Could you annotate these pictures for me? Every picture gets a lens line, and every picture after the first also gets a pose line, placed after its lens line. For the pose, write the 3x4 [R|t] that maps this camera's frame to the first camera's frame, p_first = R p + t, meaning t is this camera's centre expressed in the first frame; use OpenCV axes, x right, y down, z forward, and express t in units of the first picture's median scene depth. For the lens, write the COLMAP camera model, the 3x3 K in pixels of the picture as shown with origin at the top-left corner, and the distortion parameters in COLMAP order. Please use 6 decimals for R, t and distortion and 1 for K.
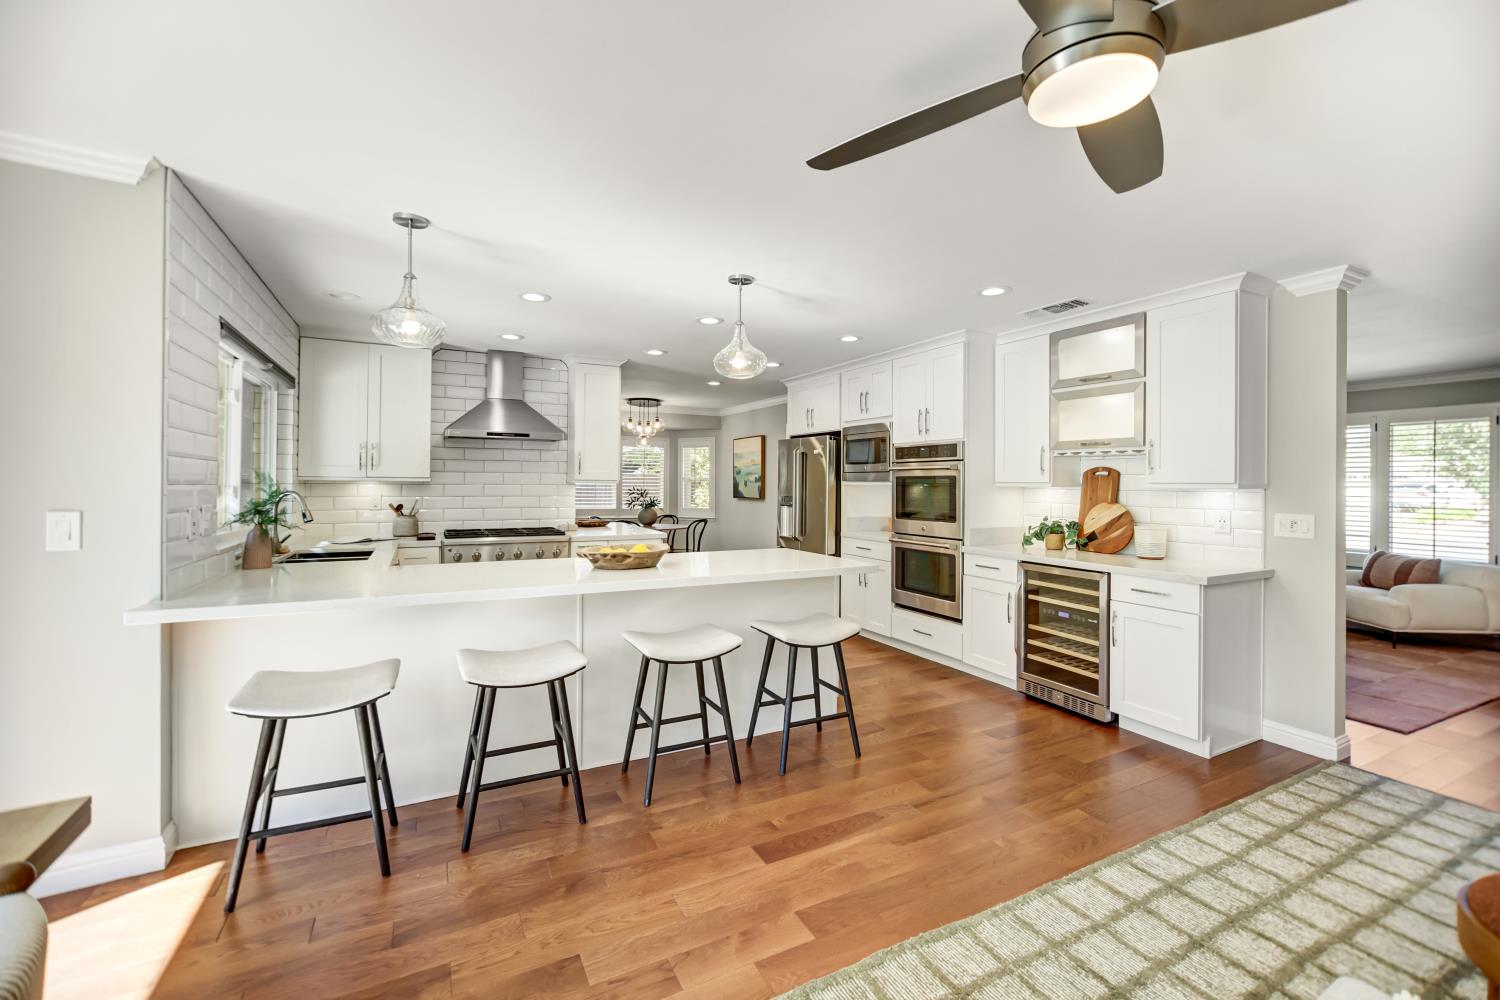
lens RADIAL K [[630.5, 0, 756.6], [0, 630.5, 481.4], [0, 0, 1]] dist [-0.003170, 0.000265]
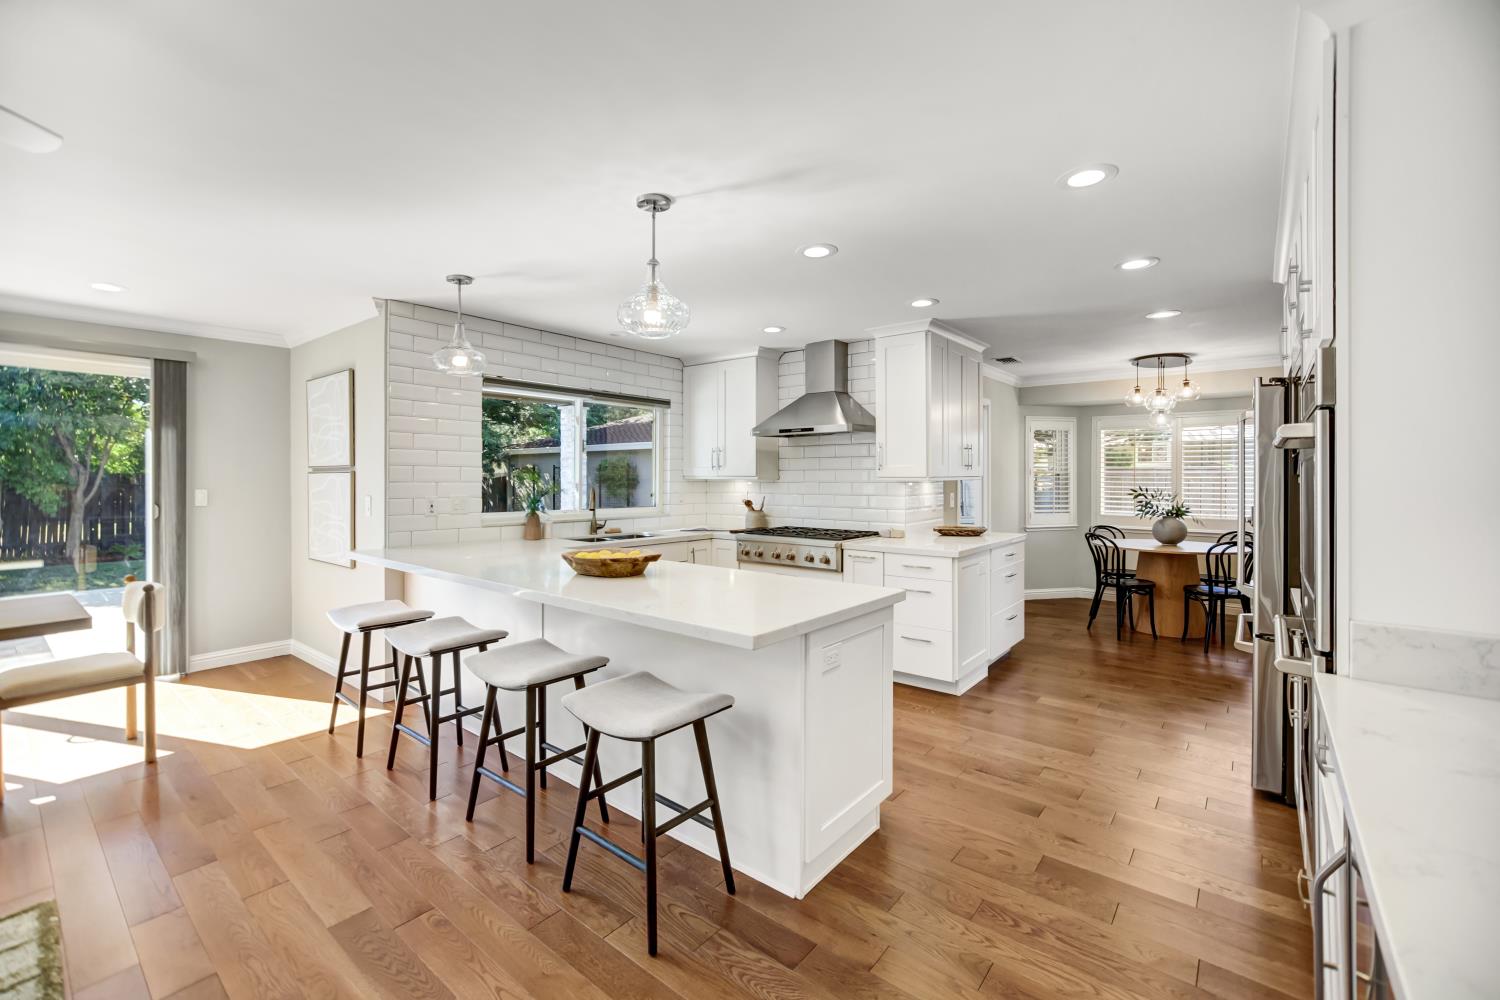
lens RADIAL K [[637.9, 0, 736.3], [0, 637.9, 477.0], [0, 0, 1]] dist [-0.003101, -0.000125]
pose [[0.381978, -0.008107, -0.924136, 0.550653], [0.003375, 0.999967, -0.007377, 0.004098], [0.924165, -0.000301, 0.381993, 0.638970]]
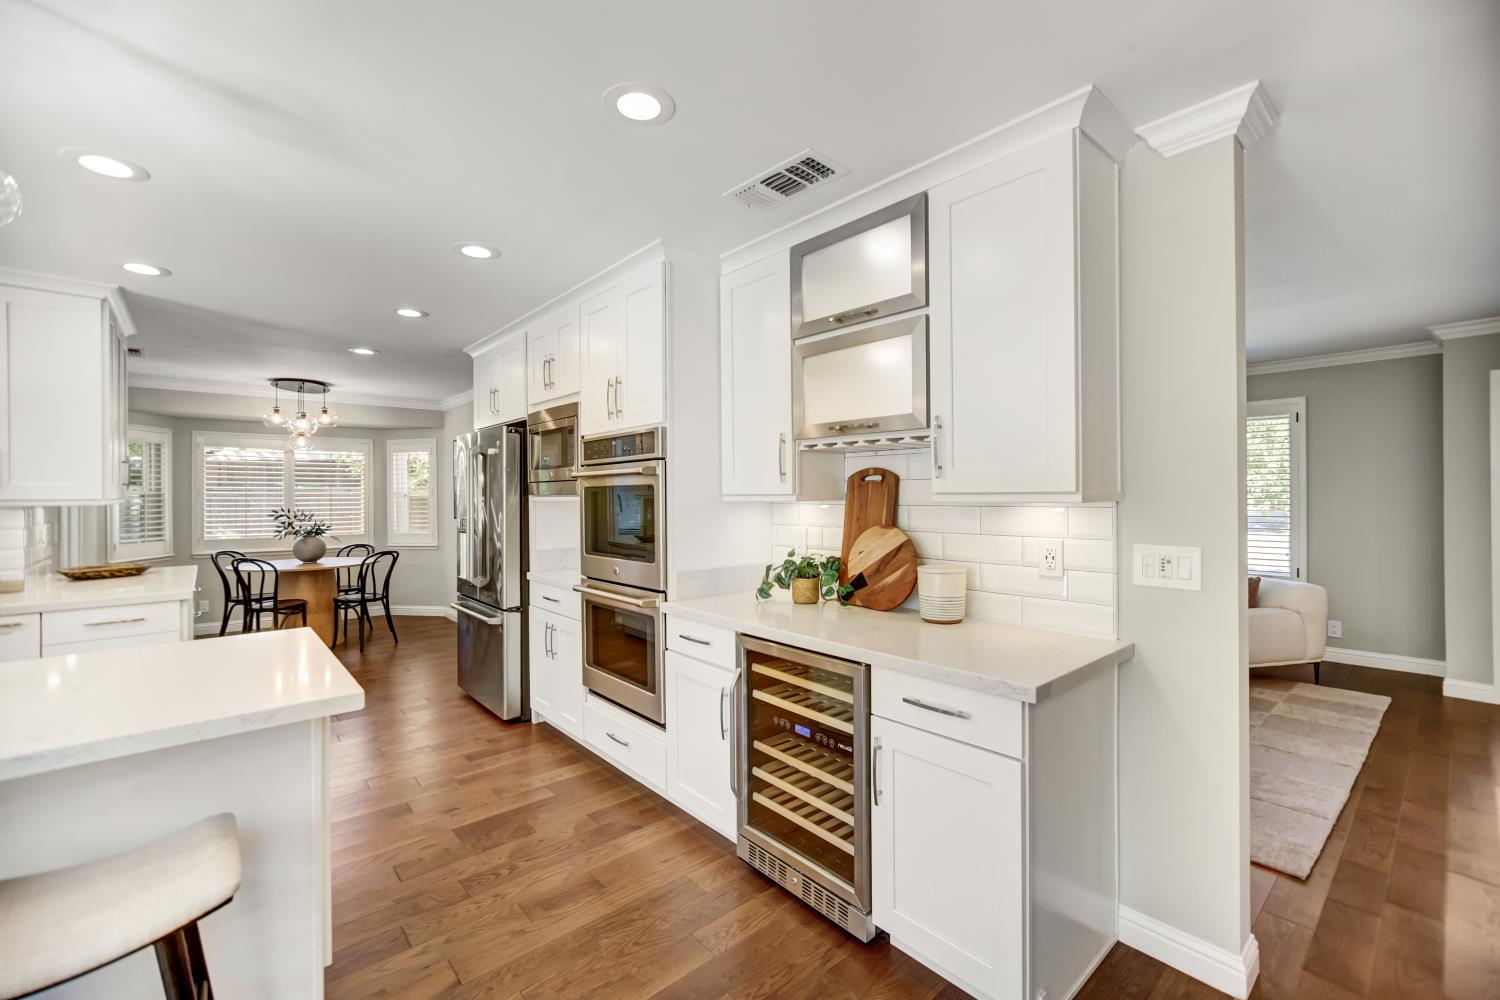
lens RADIAL K [[630.1, 0, 747.3], [0, 630.1, 495.3], [0, 0, 1]] dist [-0.004239, -0.000113]
pose [[0.974423, -0.013744, 0.224301, 0.288651], [0.013327, 0.999906, 0.003372, 0.000115], [-0.224326, -0.000297, 0.974514, 0.424414]]
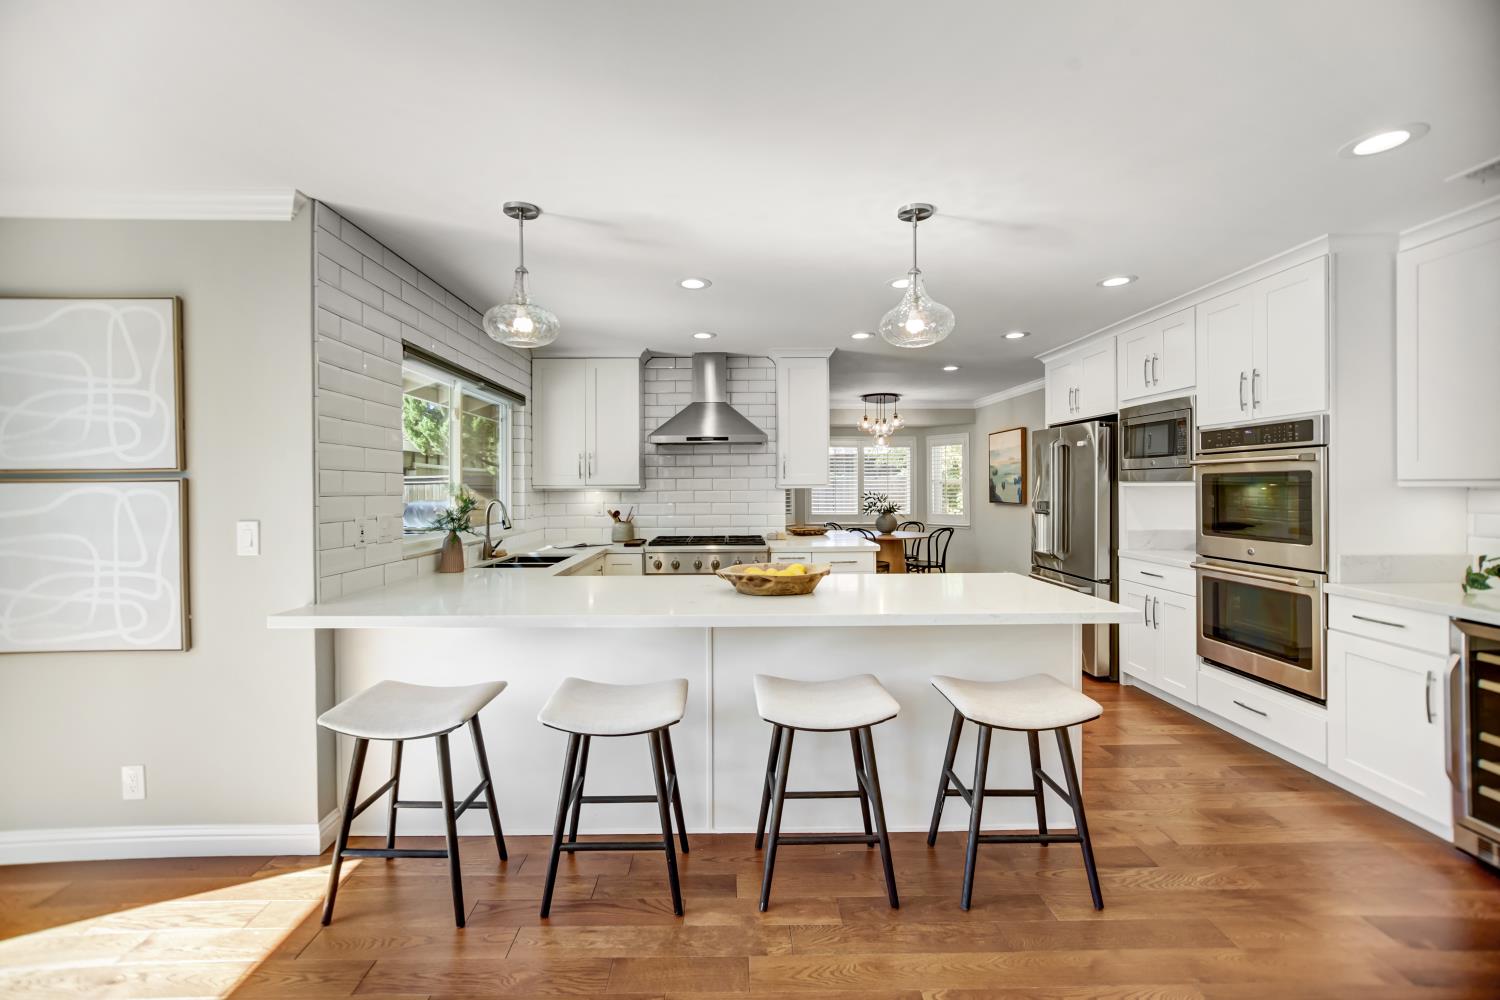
lens RADIAL K [[626.6, 0, 737.6], [0, 626.6, 489.0], [0, 0, 1]] dist [-0.020322, 0.010922]
pose [[0.890489, -0.010475, -0.454885, 0.093999], [0.013716, 0.999899, 0.003825, -0.000908], [0.454799, -0.009646, 0.890542, 0.200777]]
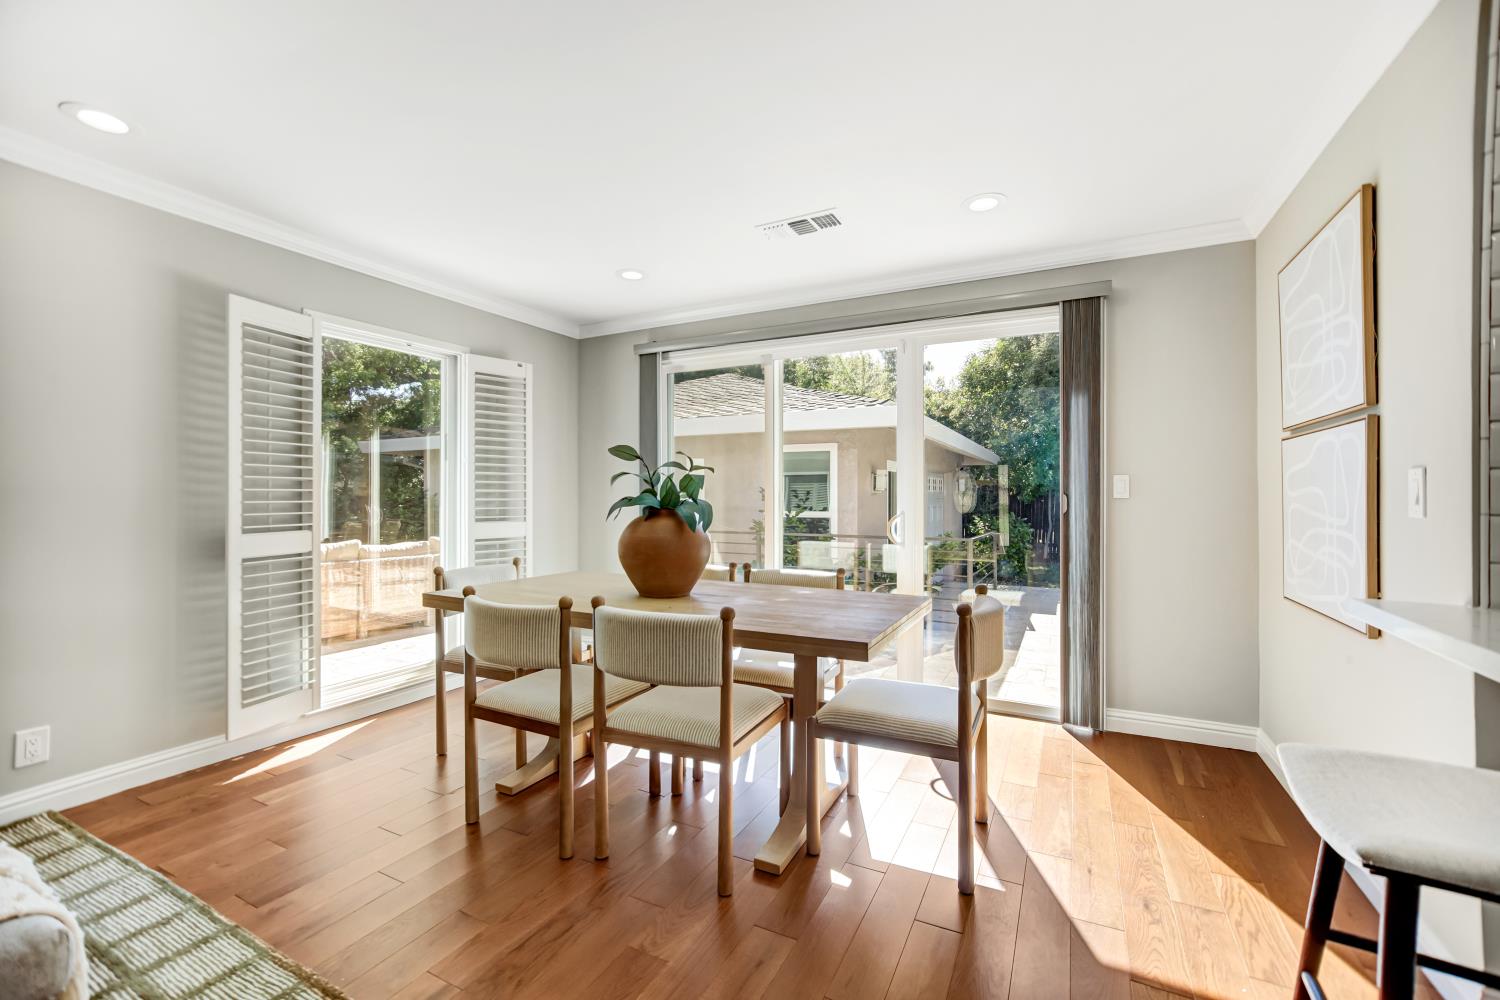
lens RADIAL K [[631.4, 0, 737.6], [0, 631.4, 497.1], [0, 0, 1]] dist [-0.003351, 0.000110]
pose [[-0.829171, -0.008684, -0.558928, 0.010666], [-0.008090, 0.999961, -0.003534, 0.046232], [0.558937, 0.001592, -0.829208, 0.581055]]
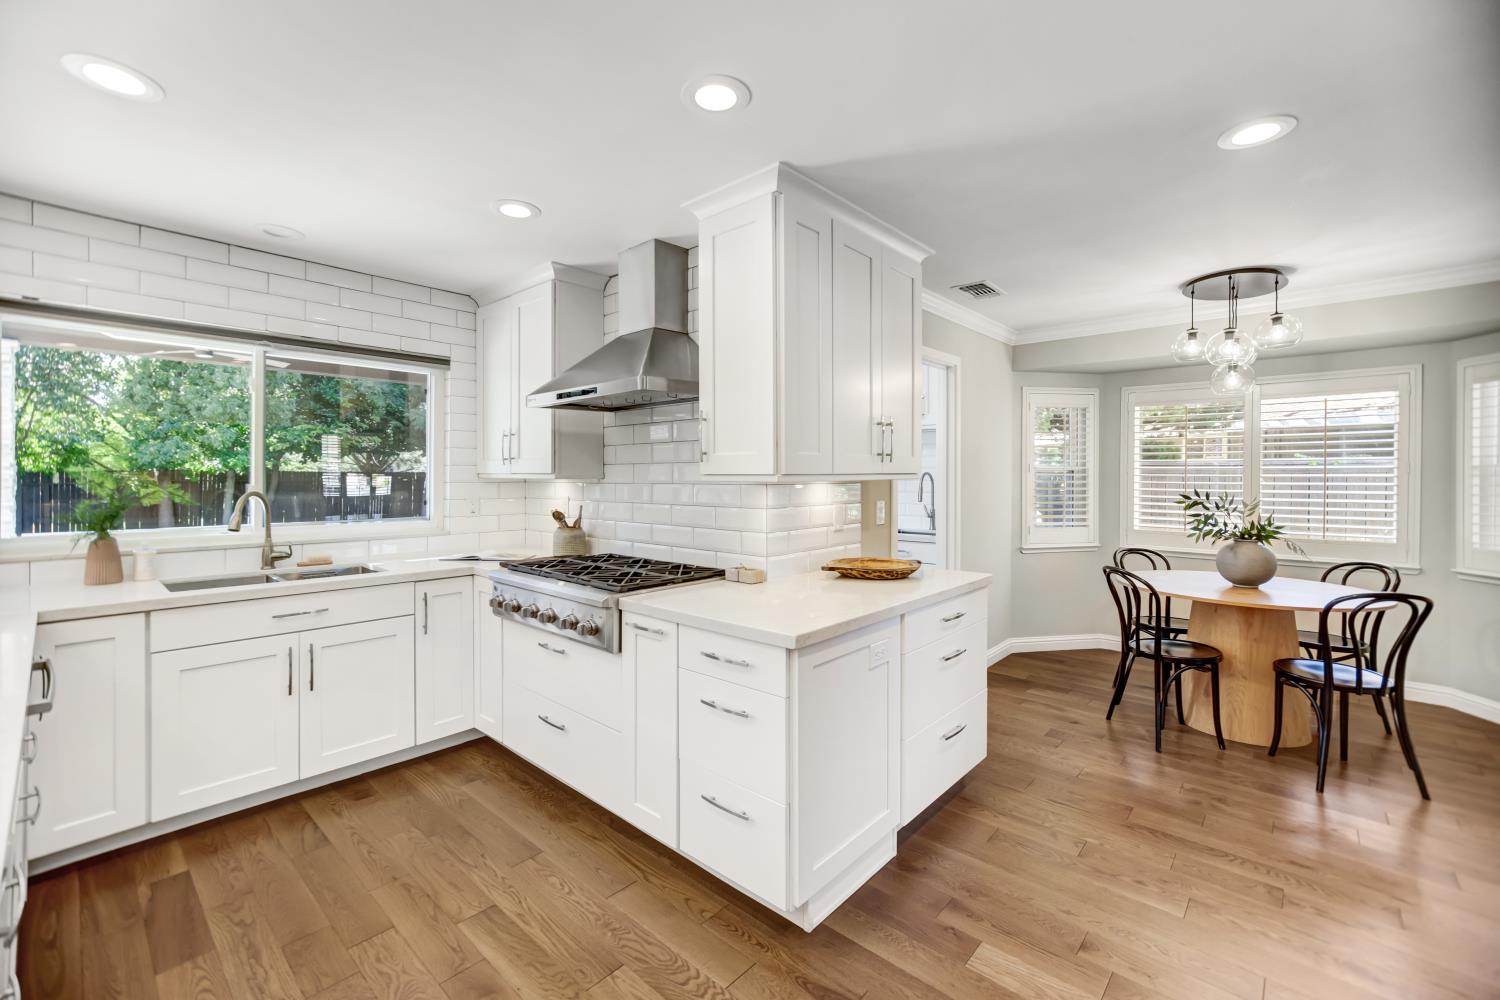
lens RADIAL K [[629.7, 0, 740.9], [0, 629.7, 480.4], [0, 0, 1]] dist [-0.000623, 0.000136]
pose [[0.332986, 0.000096, -0.942932, 0.202207], [0.003081, 0.999995, 0.001189, 0.001481], [0.942927, -0.003301, 0.332984, 1.118083]]
